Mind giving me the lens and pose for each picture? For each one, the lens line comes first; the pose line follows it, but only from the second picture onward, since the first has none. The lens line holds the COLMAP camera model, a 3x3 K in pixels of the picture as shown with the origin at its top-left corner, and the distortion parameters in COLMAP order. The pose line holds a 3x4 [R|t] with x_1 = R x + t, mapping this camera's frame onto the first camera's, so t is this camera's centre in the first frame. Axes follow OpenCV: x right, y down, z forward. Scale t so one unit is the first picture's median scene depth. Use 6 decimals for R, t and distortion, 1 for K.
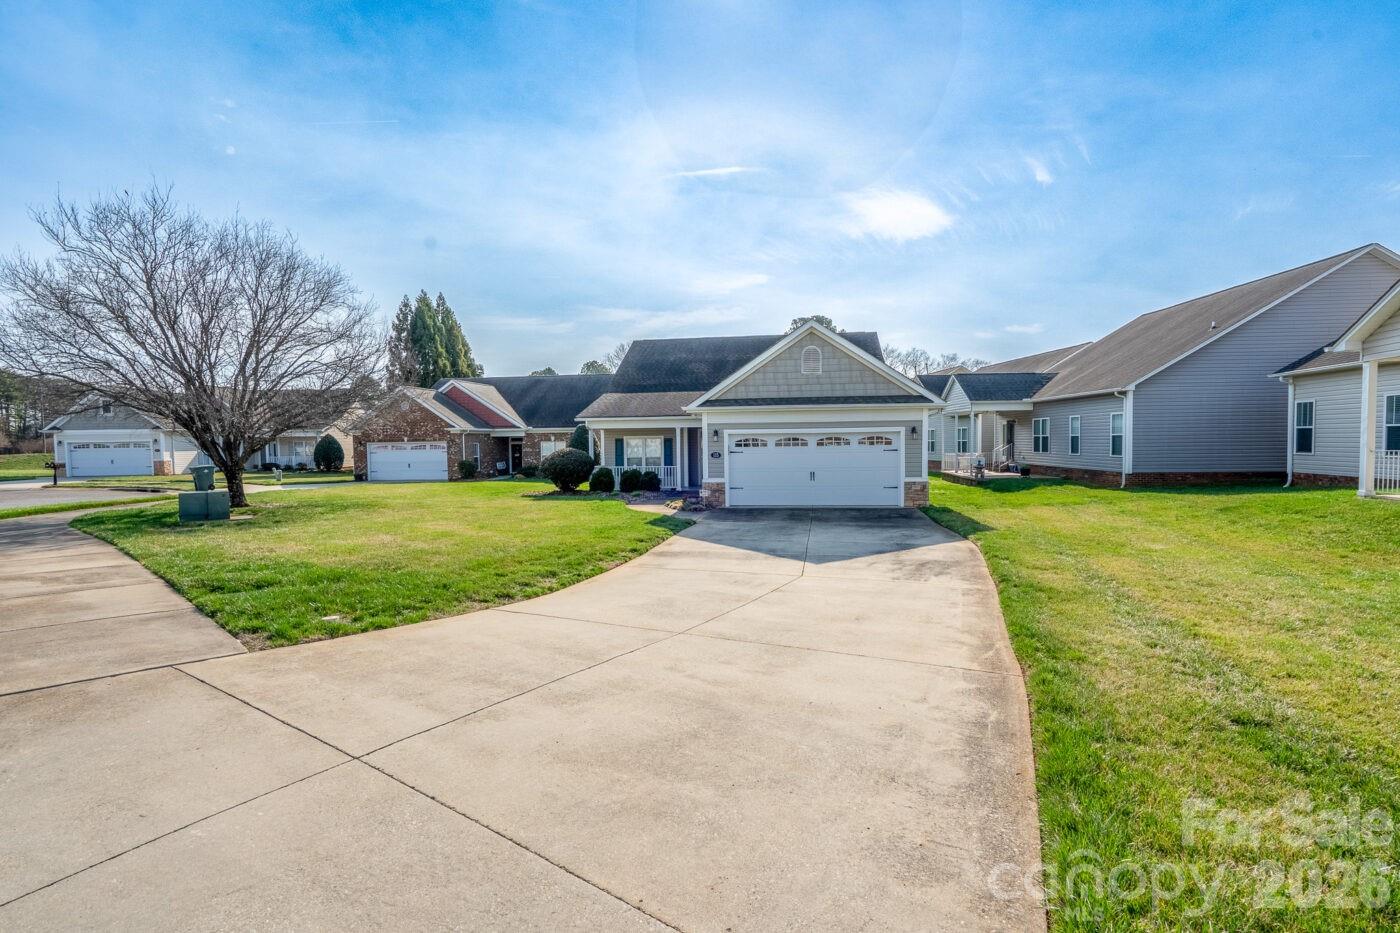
lens RADIAL K [[646.3, 0, 709.5], [0, 646.3, 457.3], [0, 0, 1]] dist [0.002061, -0.000755]
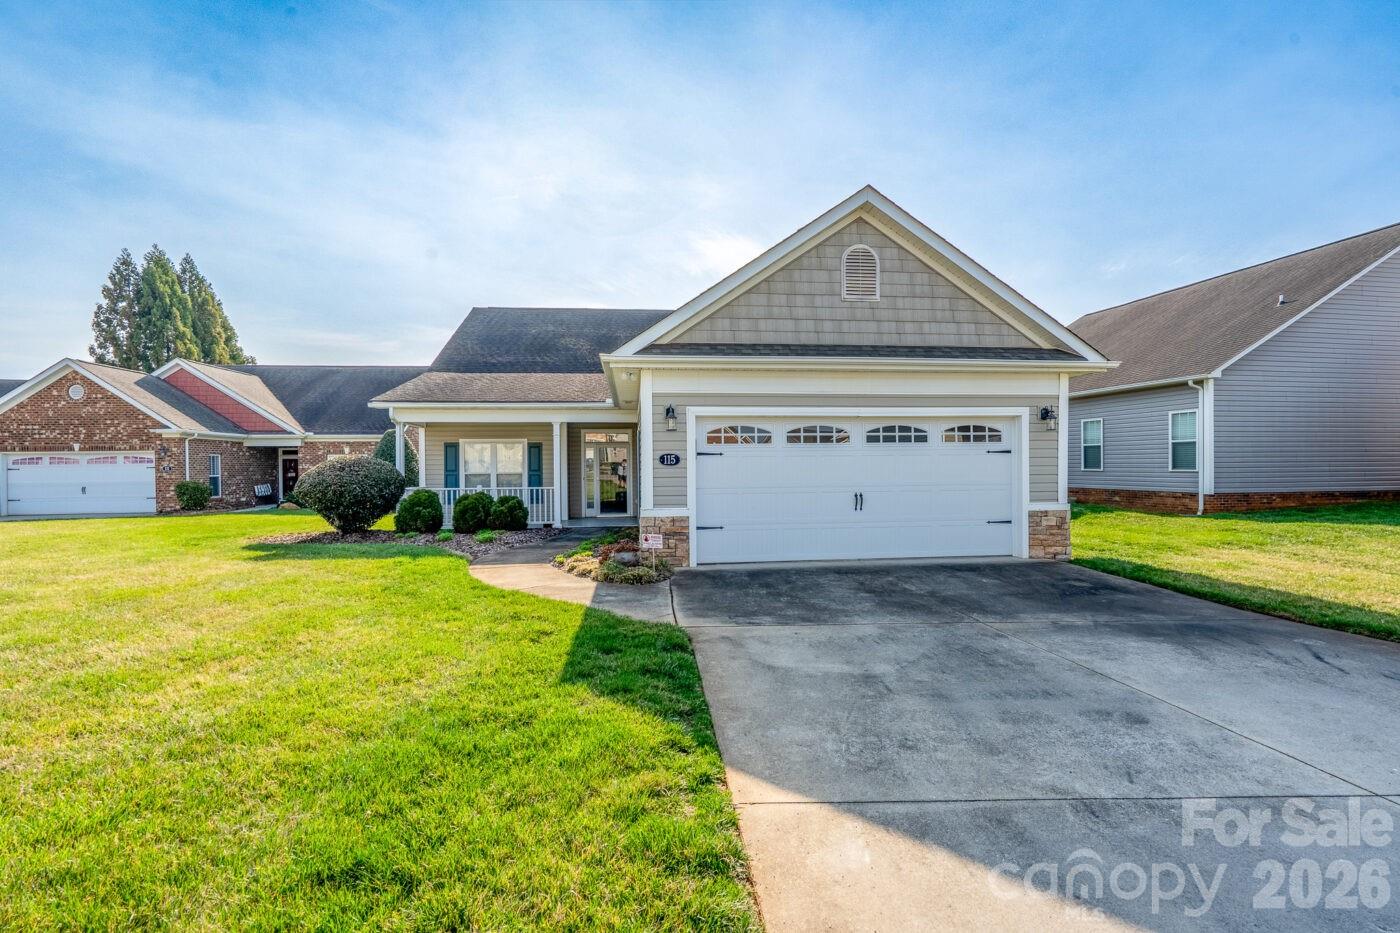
lens RADIAL K [[646.3, 0, 704.2], [0, 646.3, 470.5], [0, 0, 1]] dist [0.002061, -0.000755]
pose [[0.971321, 0.002977, 0.237755, -0.057262], [0.001624, 0.999815, -0.019152, 0.010002], [-0.237768, 0.018989, 0.971136, 0.380698]]
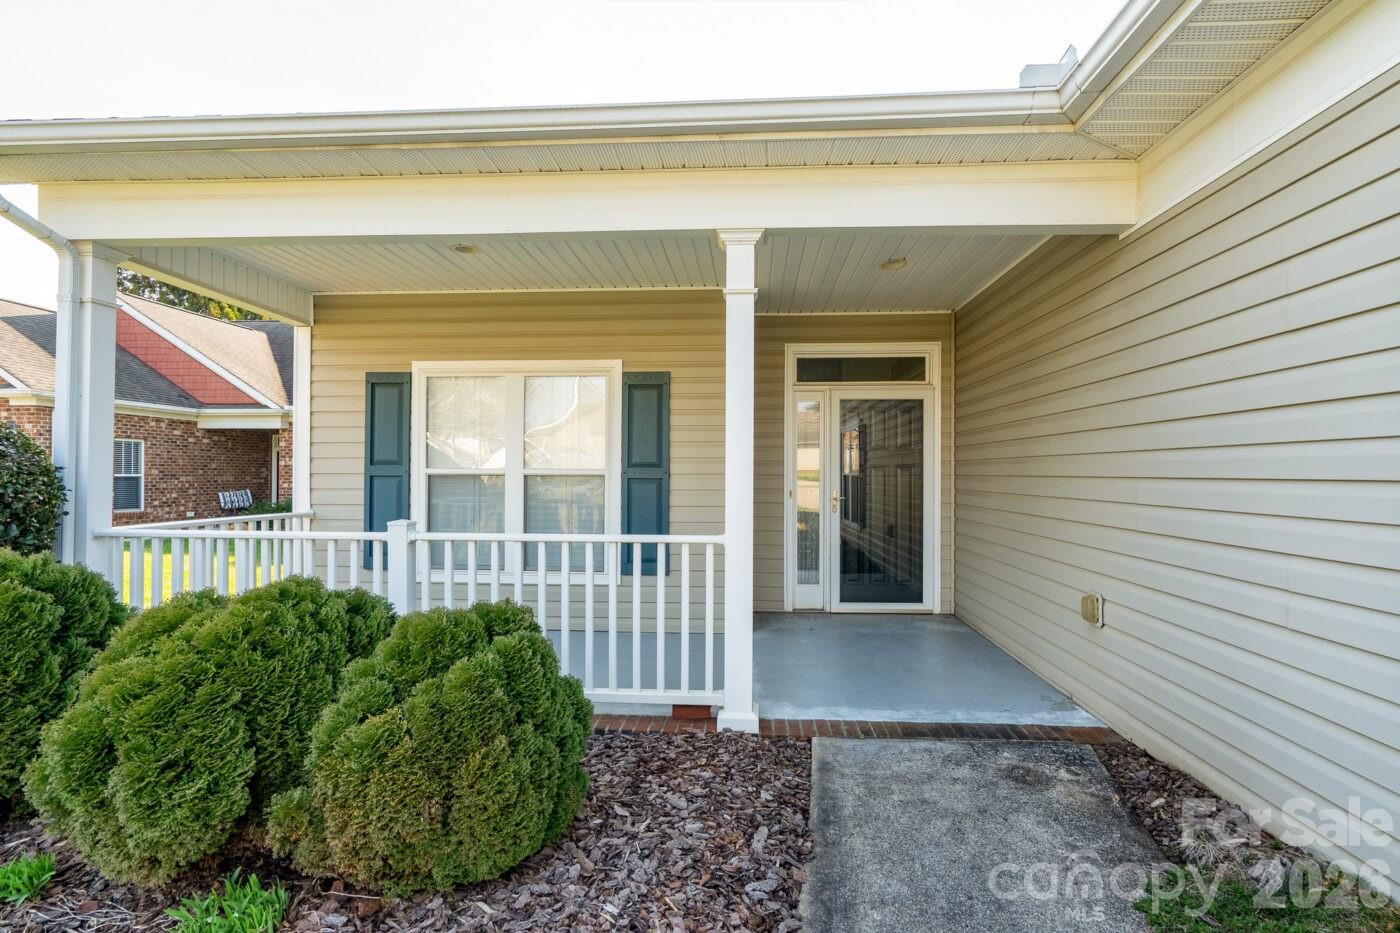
lens RADIAL K [[646.3, 0, 703.5], [0, 646.3, 471.8], [0, 0, 1]] dist [0.002061, -0.000755]
pose [[0.998389, 0.013081, 0.055211, -0.061243], [-0.011680, 0.999604, -0.025617, 0.004149], [-0.055524, 0.024931, 0.998146, 0.861347]]
